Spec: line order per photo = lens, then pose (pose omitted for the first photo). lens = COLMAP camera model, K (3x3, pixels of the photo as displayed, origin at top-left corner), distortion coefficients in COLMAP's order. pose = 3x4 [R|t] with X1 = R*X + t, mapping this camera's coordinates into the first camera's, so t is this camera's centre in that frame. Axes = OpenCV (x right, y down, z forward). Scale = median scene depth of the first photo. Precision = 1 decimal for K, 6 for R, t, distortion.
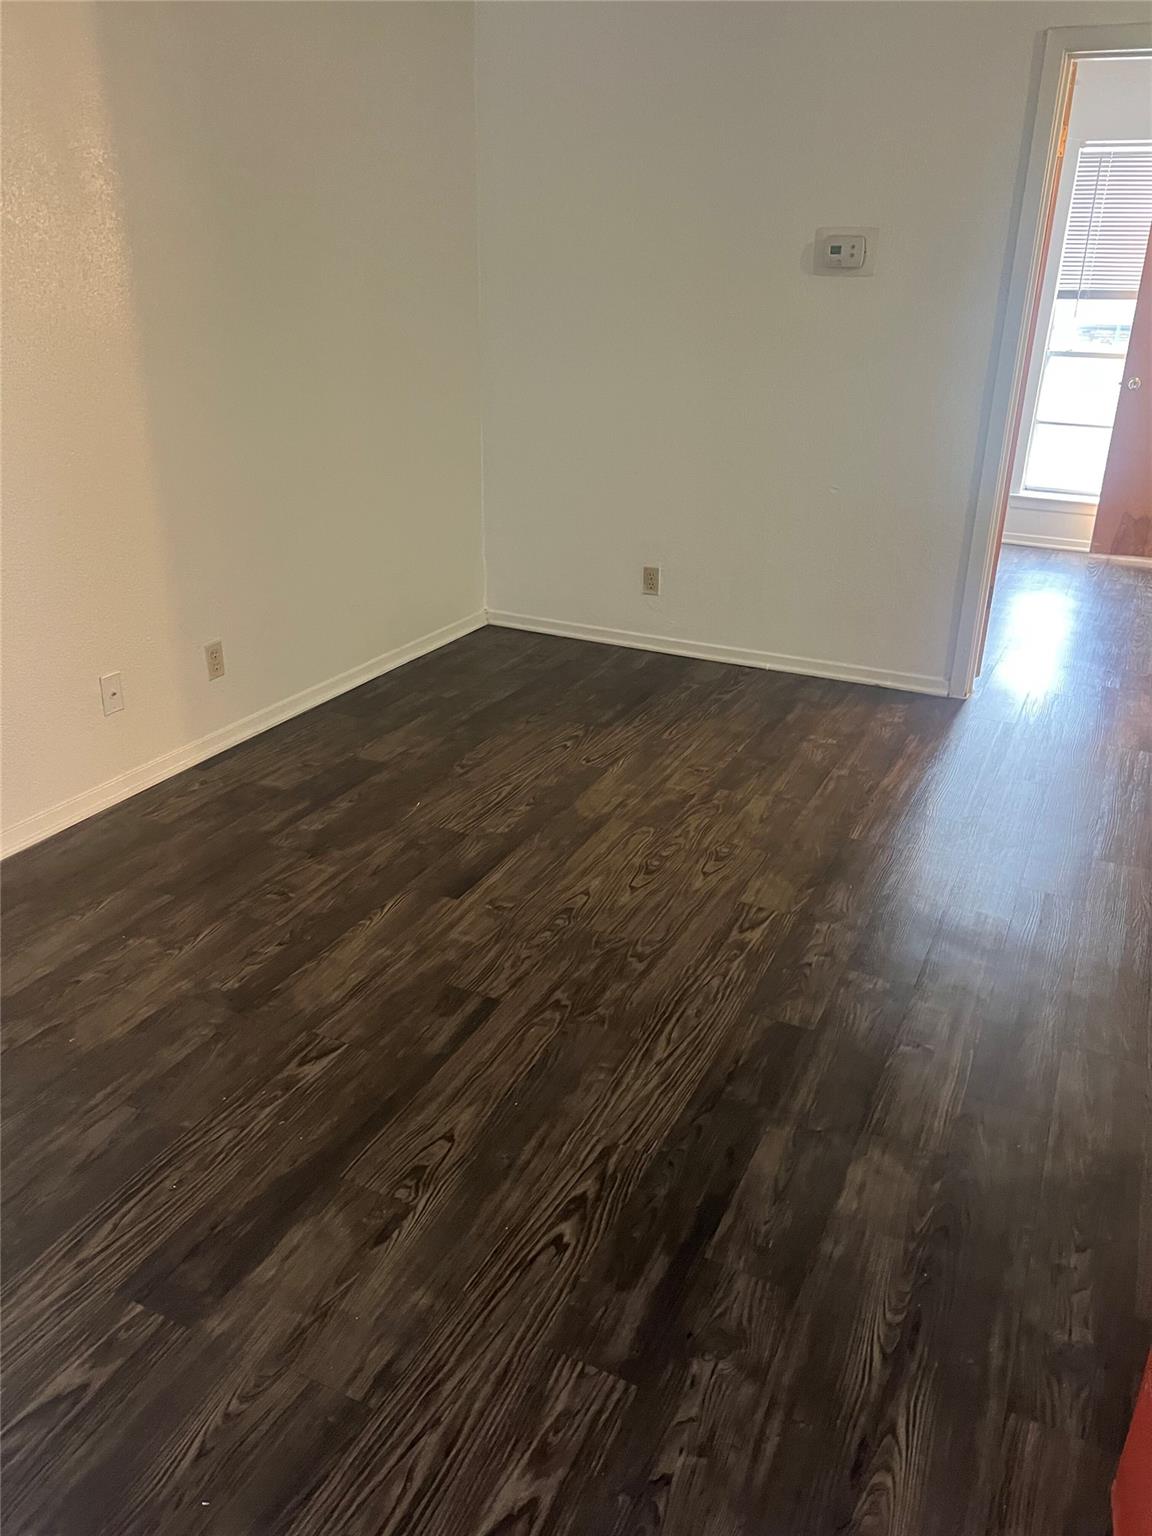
lens RADIAL K [[1165.5, 0, 571.0], [0, 1165.5, 767.0], [0, 0, 1]] dist [0.077263, -0.087115]
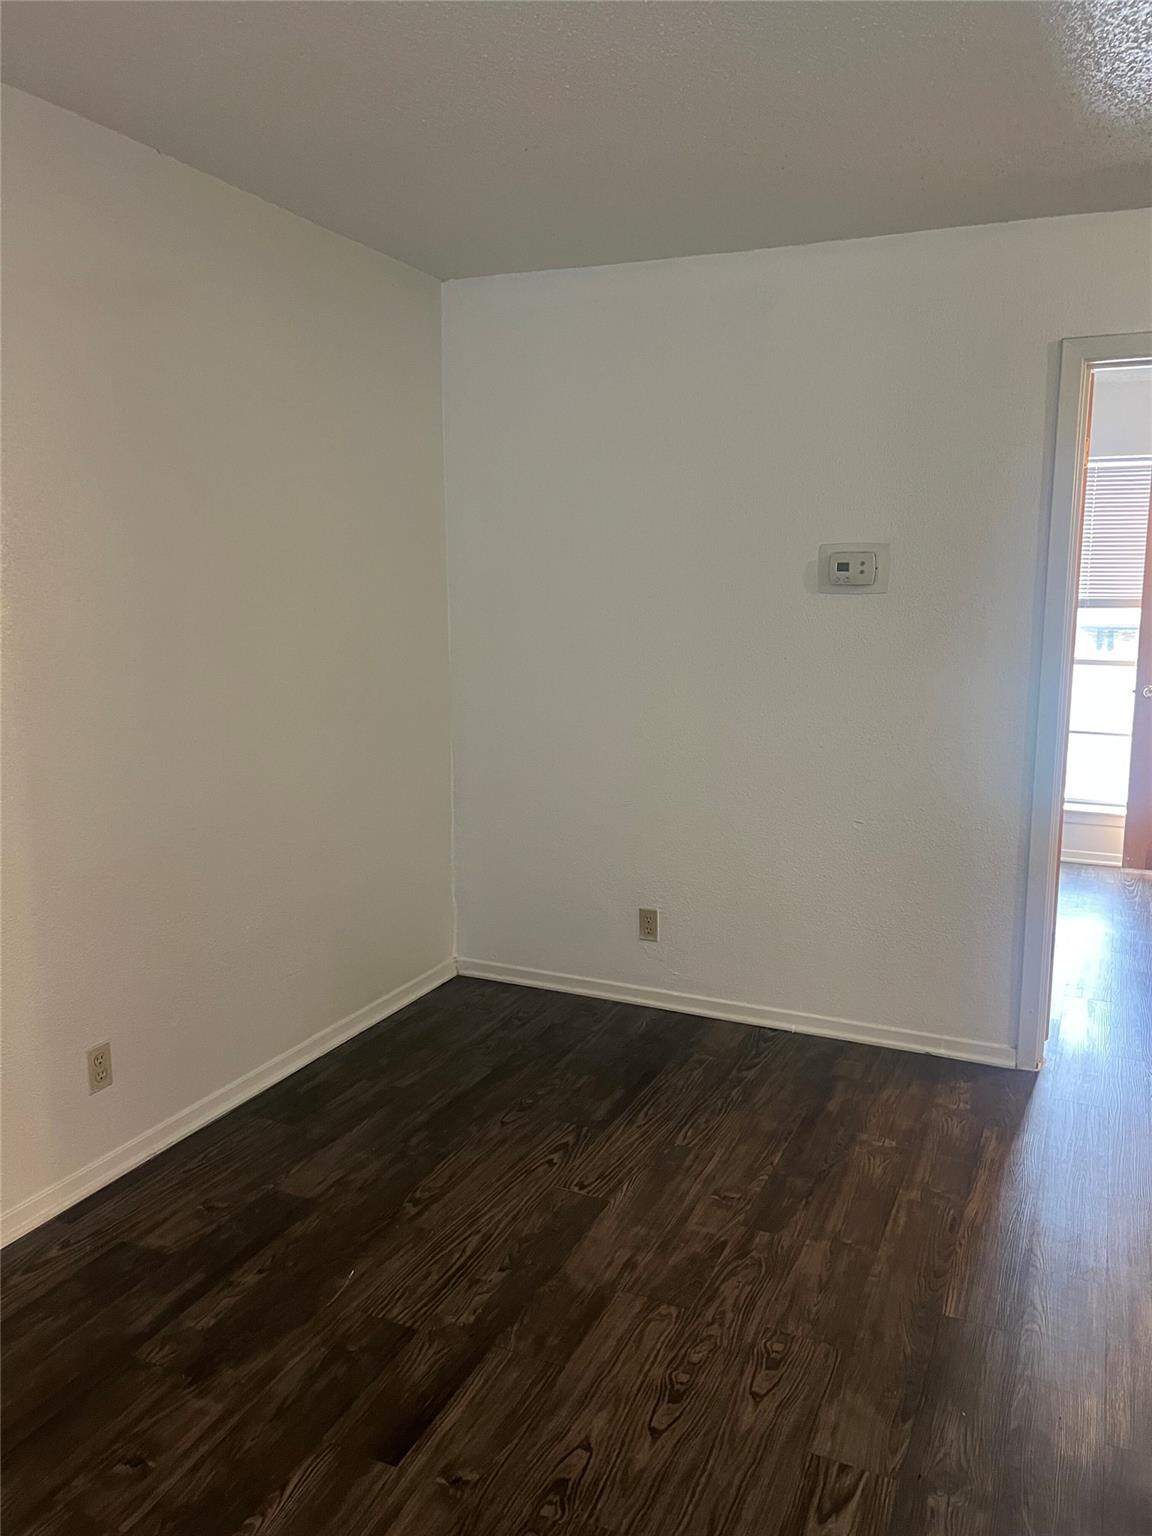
lens RADIAL K [[1164.0, 0, 576.8], [0, 1164.0, 782.8], [0, 0, 1]] dist [0.067630, -0.073613]
pose [[0.999583, -0.019152, 0.021618, 0.000007], [0.023519, 0.974213, -0.224401, -0.103572], [-0.016763, 0.224816, 0.974257, 0.217212]]
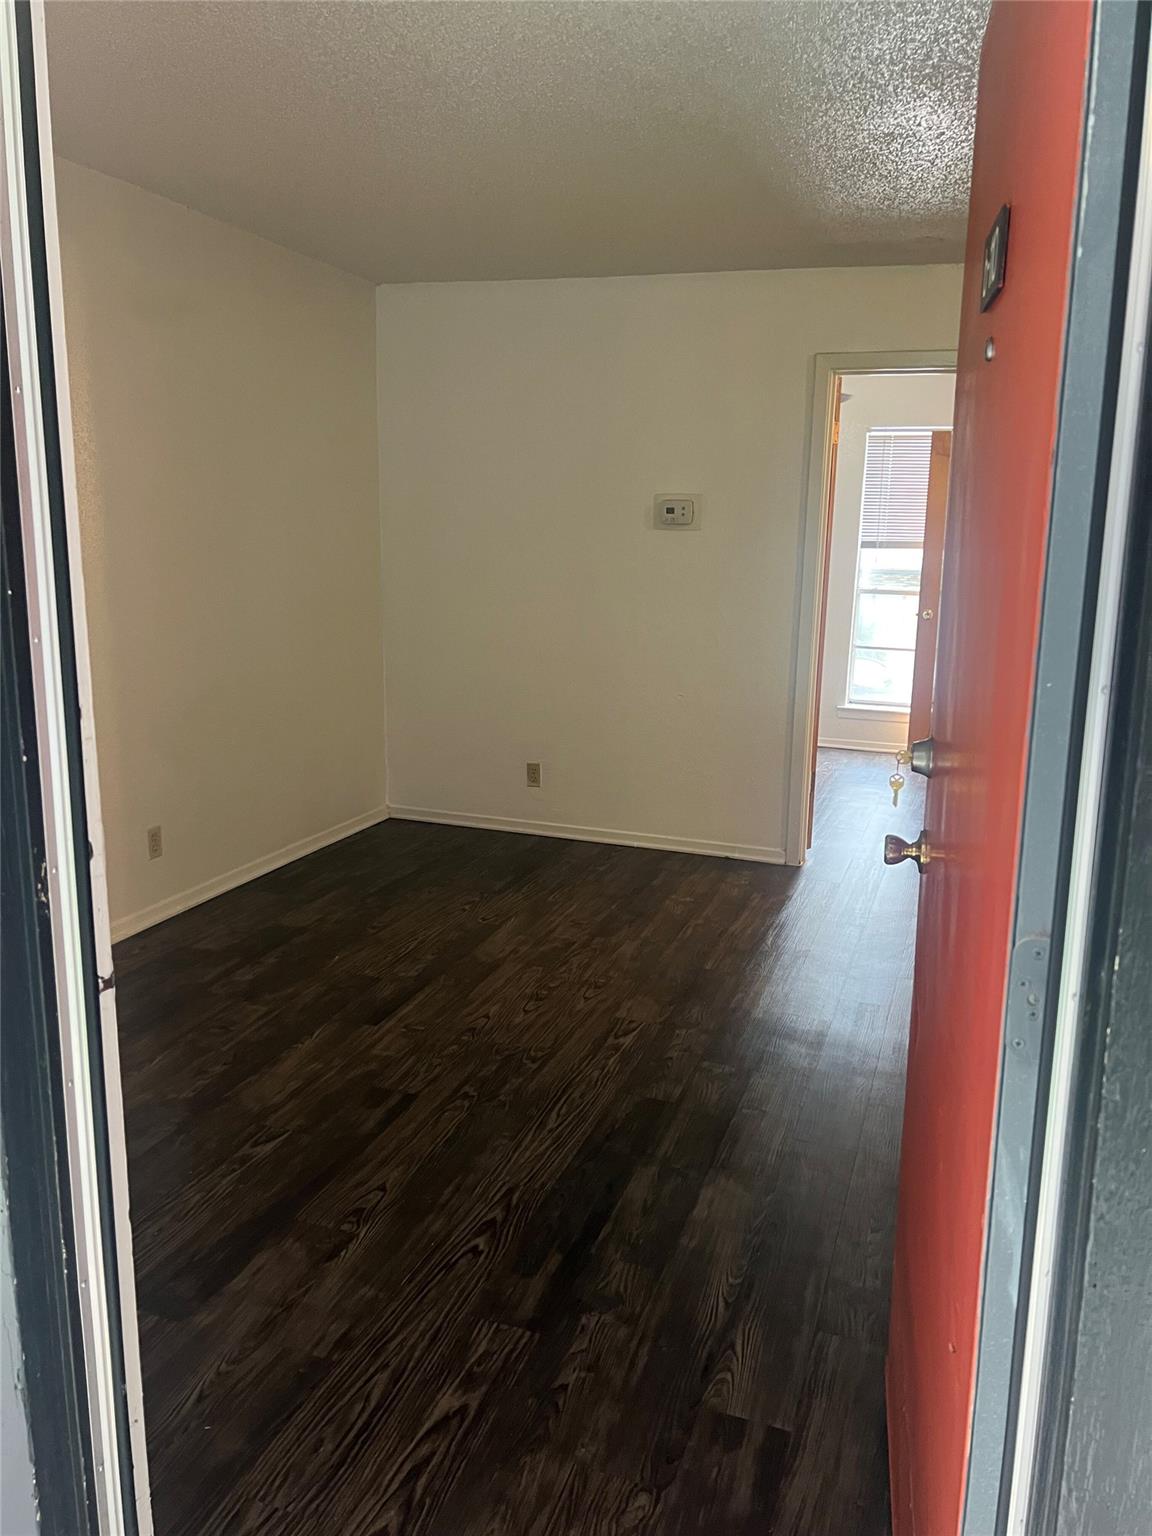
lens RADIAL K [[1164.0, 0, 576.8], [0, 1164.0, 782.8], [0, 0, 1]] dist [0.067630, -0.073613]
pose [[0.994282, -0.020382, 0.104826, -0.013787], [0.038897, 0.983305, -0.177757, 0.080485], [-0.099453, 0.180817, 0.978475, -0.192628]]
